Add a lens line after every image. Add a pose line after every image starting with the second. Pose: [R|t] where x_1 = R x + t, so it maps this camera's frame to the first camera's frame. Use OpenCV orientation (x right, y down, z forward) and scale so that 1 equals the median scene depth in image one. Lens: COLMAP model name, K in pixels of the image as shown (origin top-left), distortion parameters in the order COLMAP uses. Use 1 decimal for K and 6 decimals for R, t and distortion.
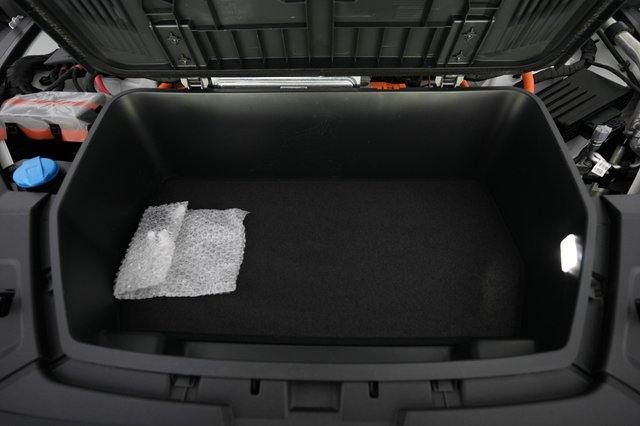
lens RADIAL K [[311.2, 0, 320.0], [0, 311.2, 213.0], [0, 0, 1]] dist [-0.003781, -0.000660]
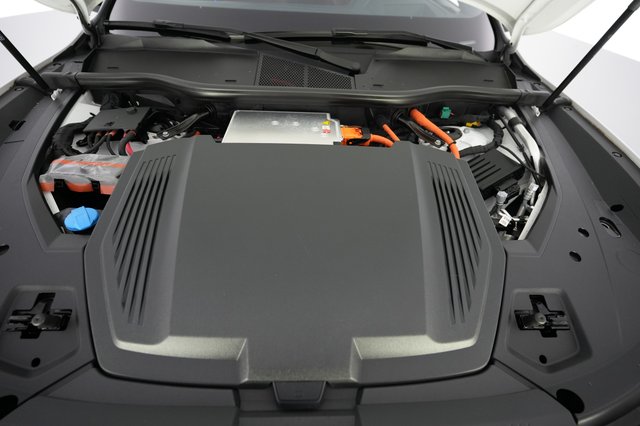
lens RADIAL K [[311.2, 0, 320.0], [0, 311.2, 213.0], [0, 0, 1]] dist [-0.003781, -0.000660]
pose [[0.997172, 0.013653, 0.073900, -0.028981], [-0.004060, 0.991710, -0.128432, 0.004721], [-0.075041, 0.127768, 0.988961, -0.310933]]
